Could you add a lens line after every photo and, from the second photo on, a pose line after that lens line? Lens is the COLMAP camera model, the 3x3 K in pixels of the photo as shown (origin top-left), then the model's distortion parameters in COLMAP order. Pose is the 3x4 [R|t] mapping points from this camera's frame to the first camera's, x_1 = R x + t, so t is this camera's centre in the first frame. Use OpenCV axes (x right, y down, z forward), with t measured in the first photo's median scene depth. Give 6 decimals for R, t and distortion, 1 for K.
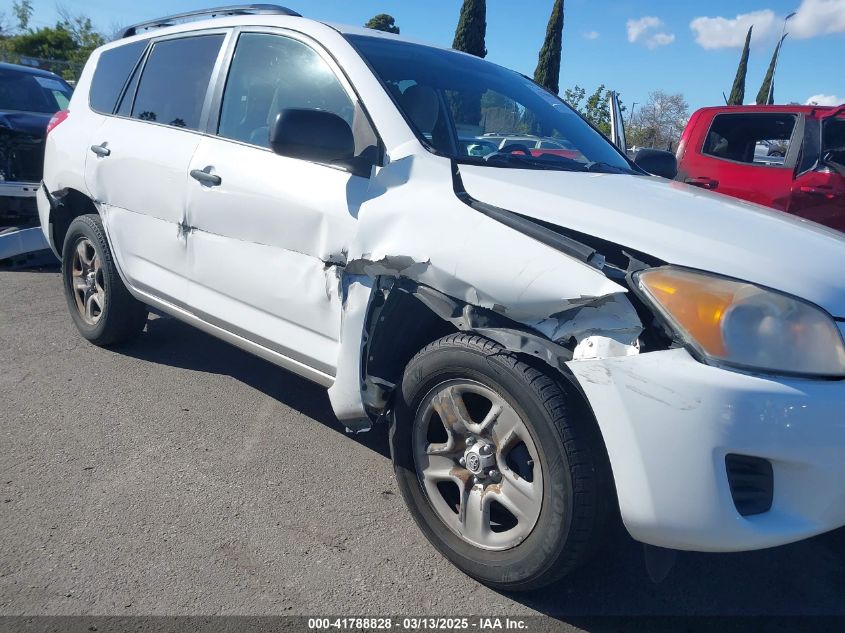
lens RADIAL K [[645.7, 0, 422.5], [0, 645.7, 316.5], [0, 0, 1]] dist [0.000385, 0.042639]
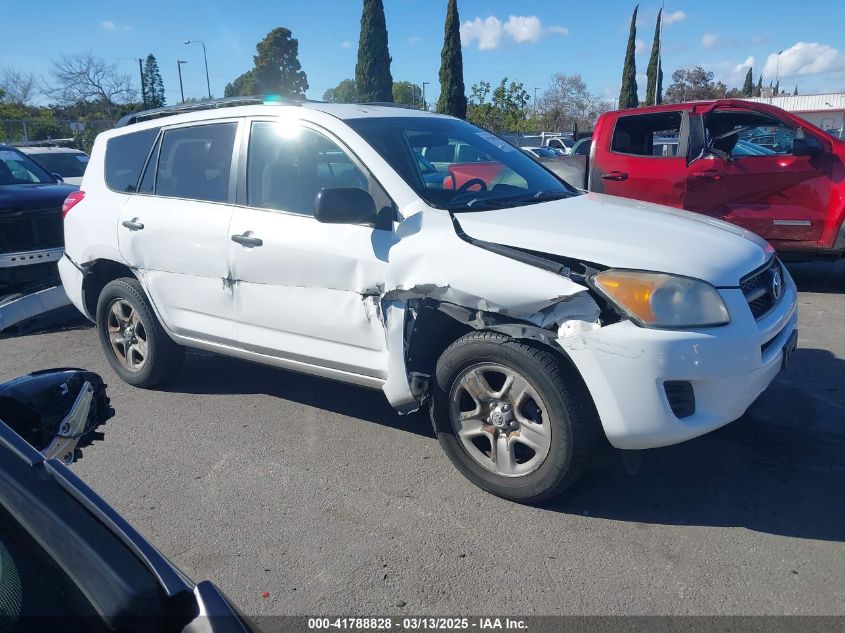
lens RADIAL K [[689.4, 0, 401.2], [0, 689.4, 316.9], [0, 0, 1]] dist [0.062709, -0.078570]
pose [[0.985258, -0.144860, 0.091006, -0.231488], [0.144850, 0.989431, 0.006756, -0.039482], [-0.091023, 0.006526, 0.995827, -0.497207]]
